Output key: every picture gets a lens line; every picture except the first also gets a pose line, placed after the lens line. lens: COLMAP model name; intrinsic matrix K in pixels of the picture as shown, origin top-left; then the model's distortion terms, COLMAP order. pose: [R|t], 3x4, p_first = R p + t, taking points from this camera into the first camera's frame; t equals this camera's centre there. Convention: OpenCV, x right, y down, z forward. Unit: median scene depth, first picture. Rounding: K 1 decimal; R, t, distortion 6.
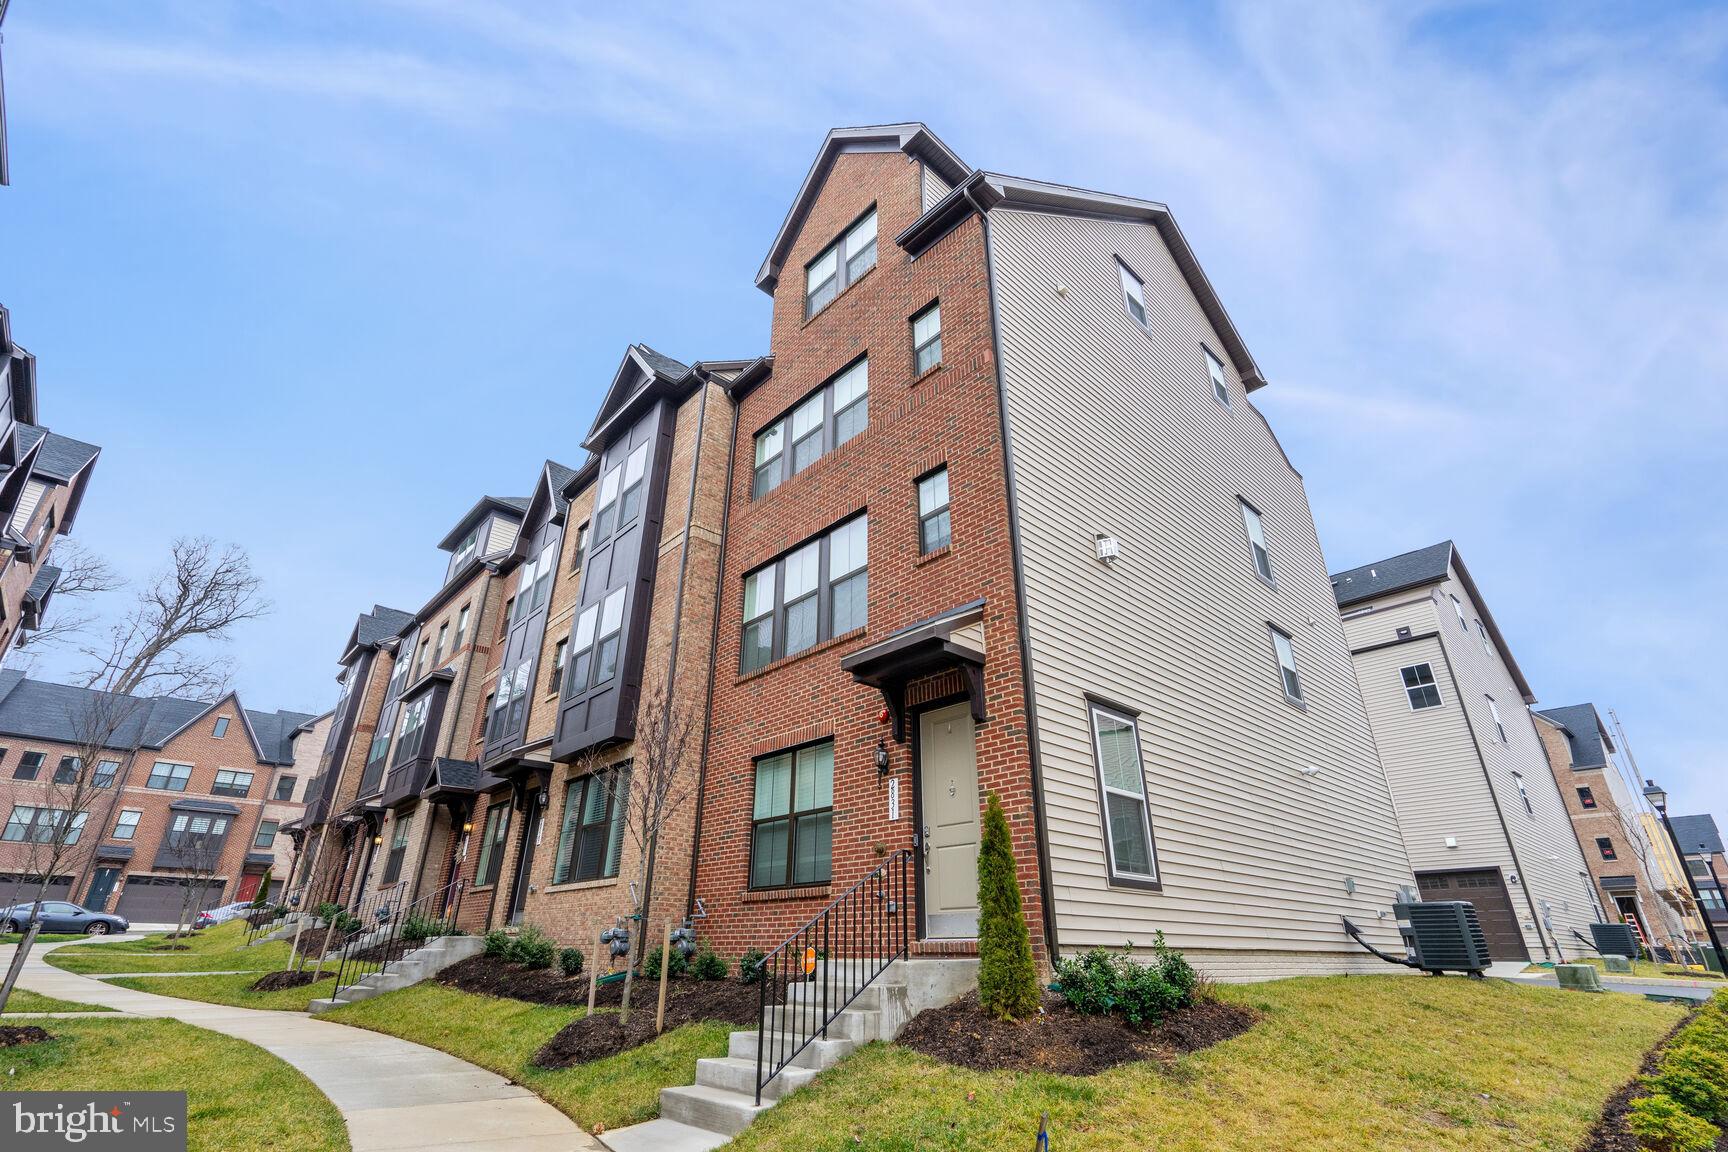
lens RADIAL K [[789.4, 0, 855.2], [0, 789.4, 561.6], [0, 0, 1]] dist [-0.003864, 0.004820]
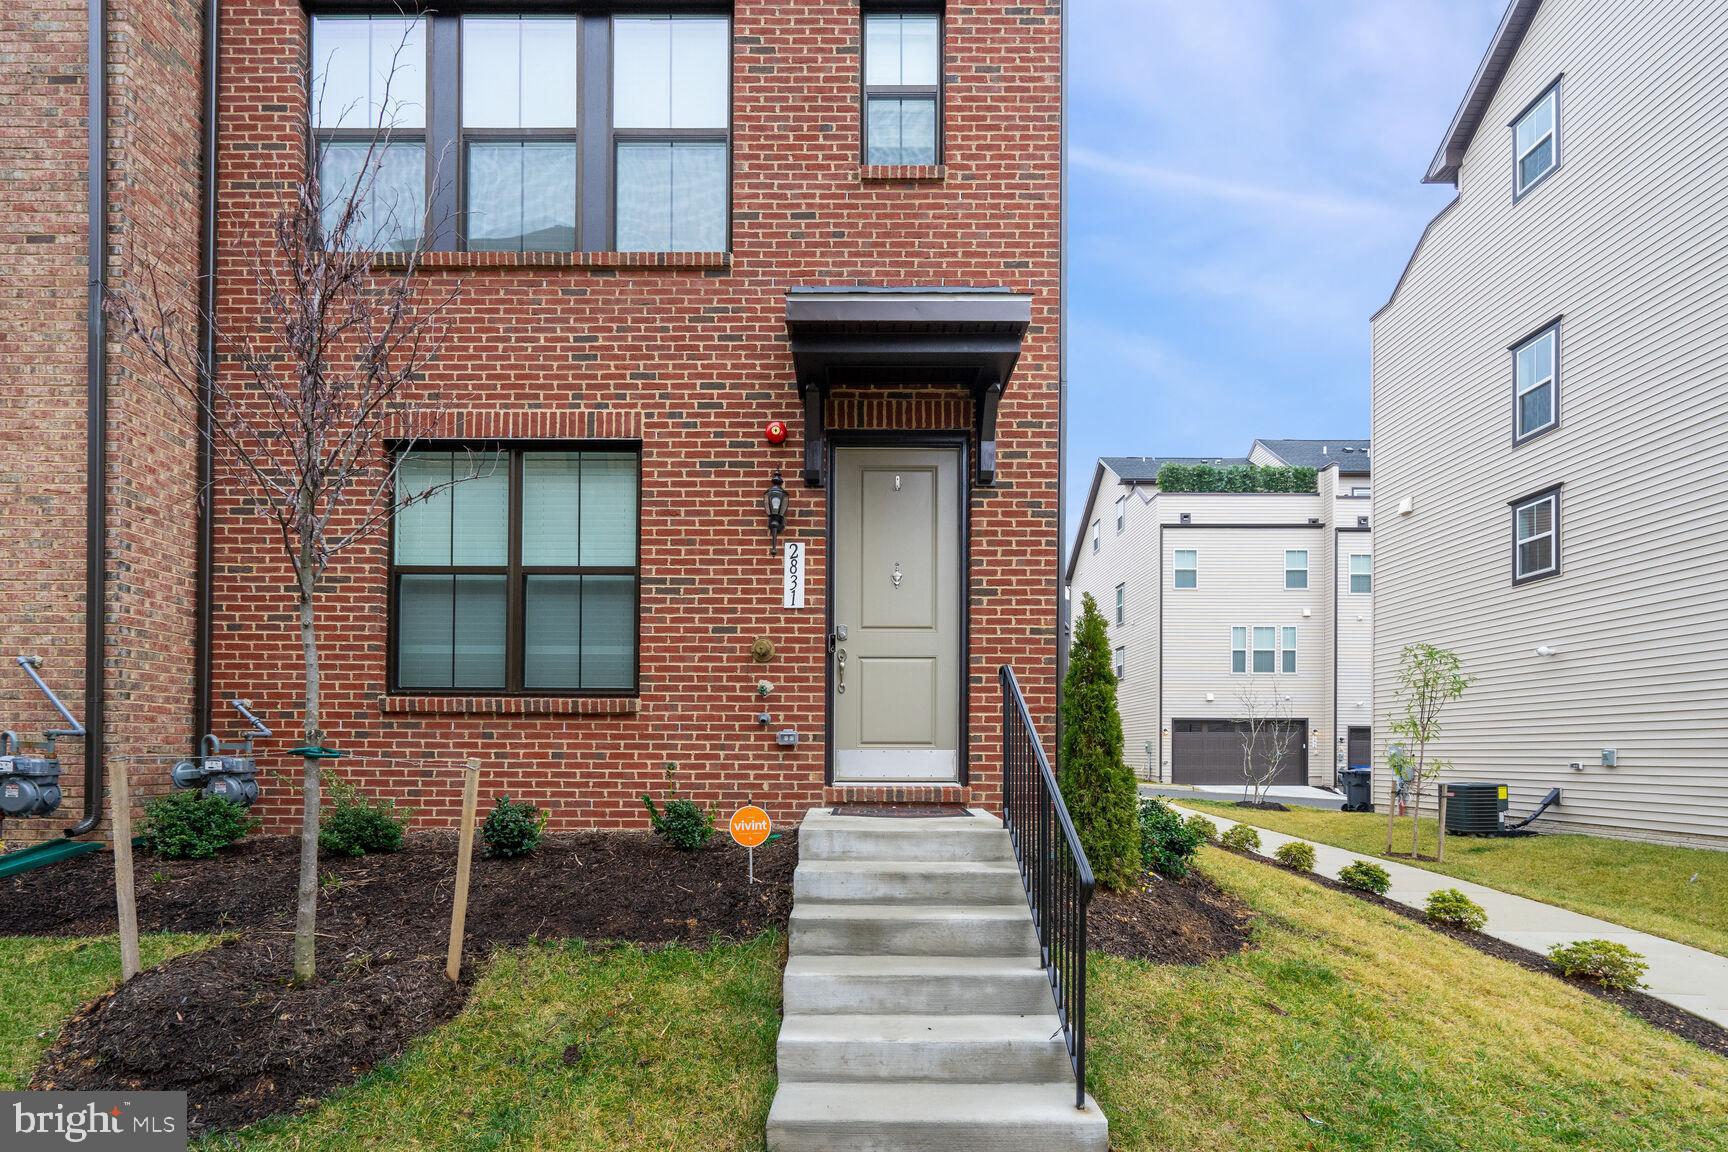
lens RADIAL K [[799.9, 0, 852.5], [0, 799.9, 745.3], [0, 0, 1]] dist [-0.005876, 0.001563]
pose [[0.674064, 0.004869, 0.738657, -0.317058], [-0.333027, 0.894586, 0.298008, 0.183950], [-0.659341, -0.446869, 0.604630, 0.451002]]
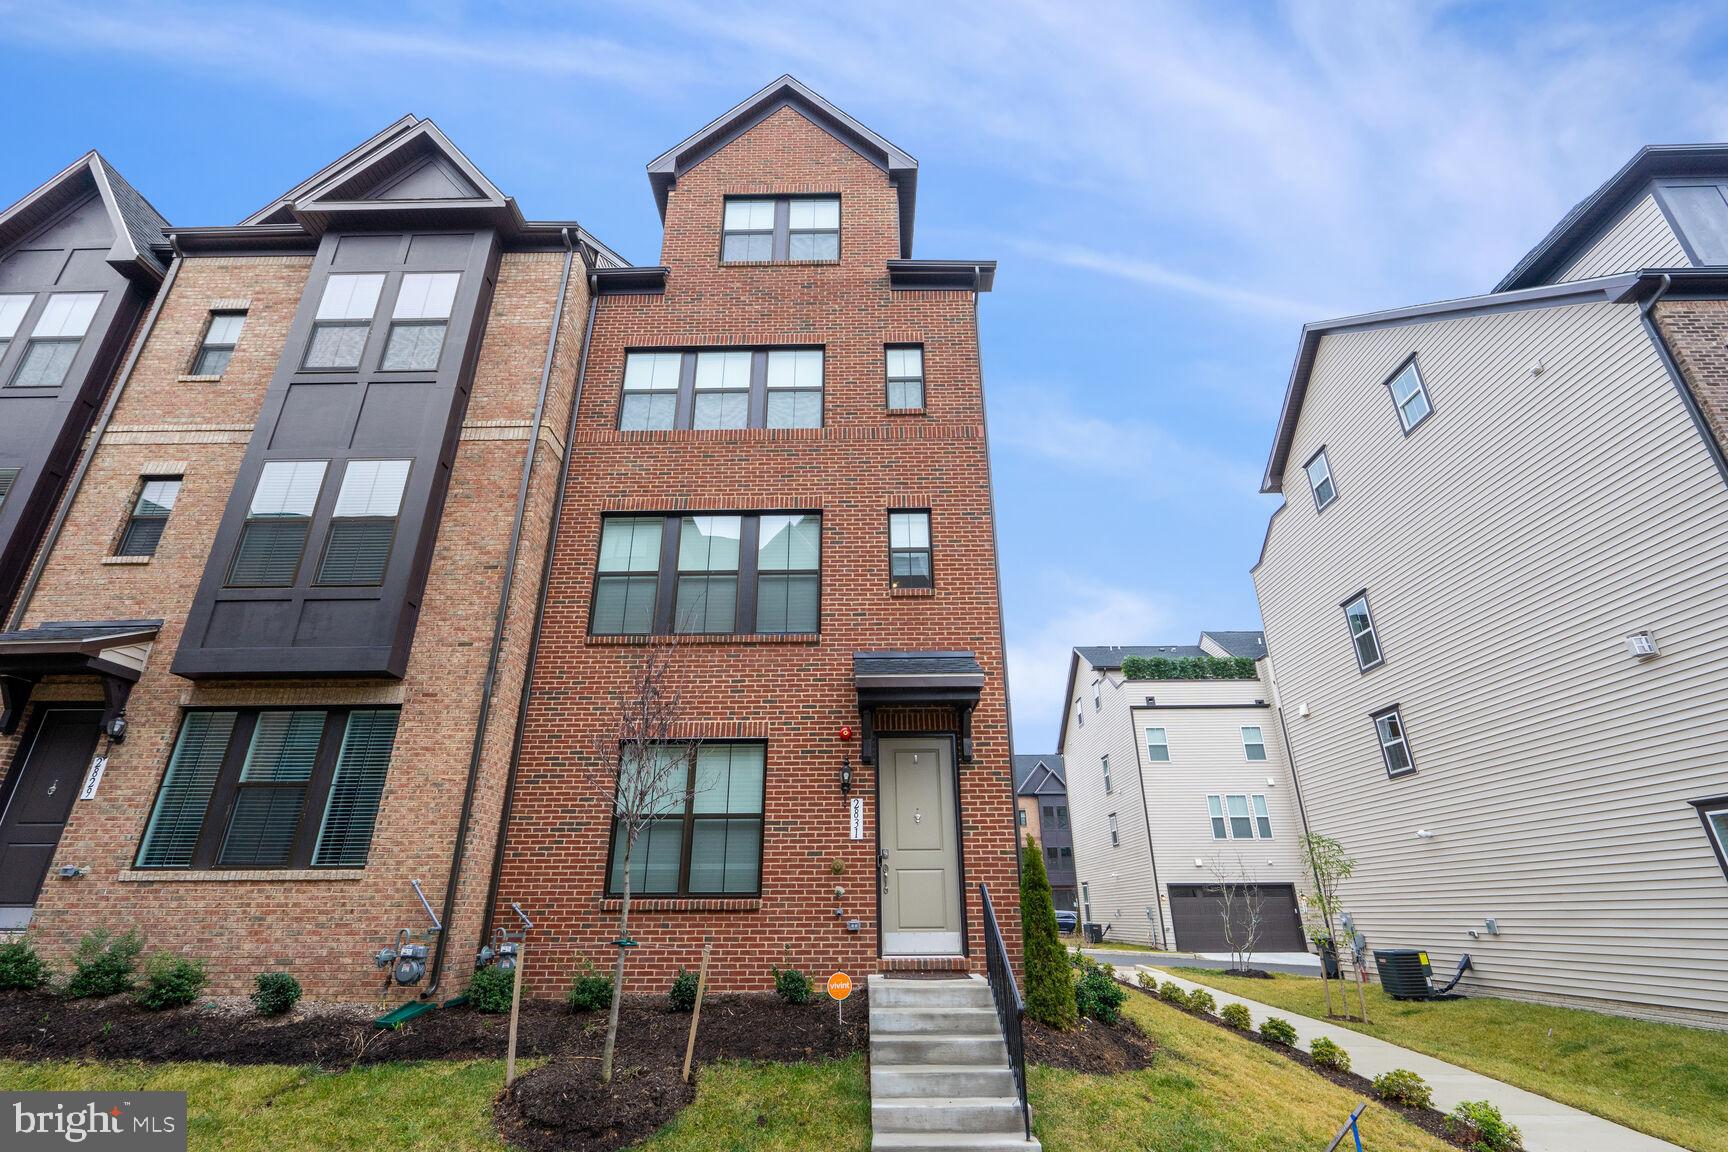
lens RADIAL K [[789.4, 0, 856.7], [0, 789.4, 561.6], [0, 0, 1]] dist [-0.003864, 0.004820]
pose [[0.678195, 0.293396, 0.673773, -0.620571], [-0.322721, 0.942613, -0.085624, 0.062346], [-0.660229, -0.159371, 0.733961, 0.253511]]
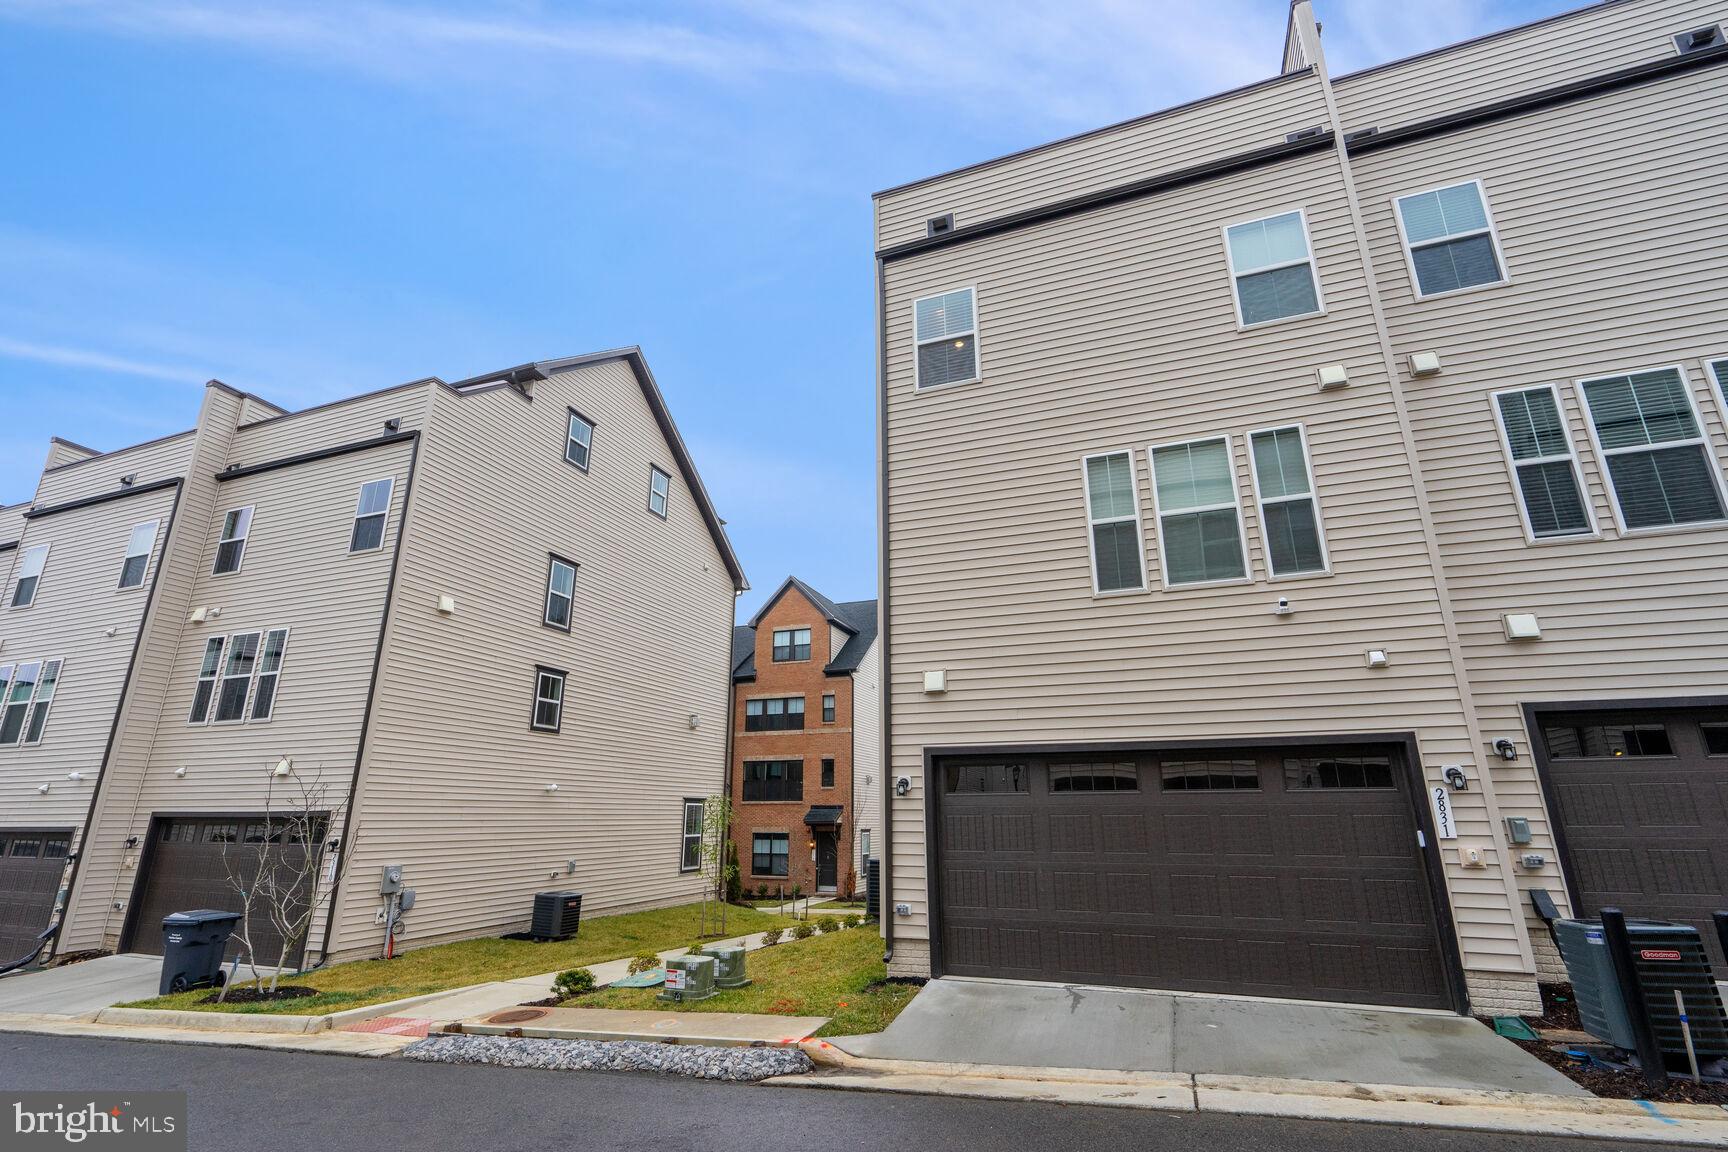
lens RADIAL K [[789.4, 0, 861.9], [0, 789.4, 579.8], [0, 0, 1]] dist [-0.003864, 0.004820]
pose [[0.892138, 0.120248, 0.435465, 1.744448], [-0.195438, 0.971785, 0.132049, 0.258119], [-0.407300, -0.202912, 0.890468, 0.677989]]
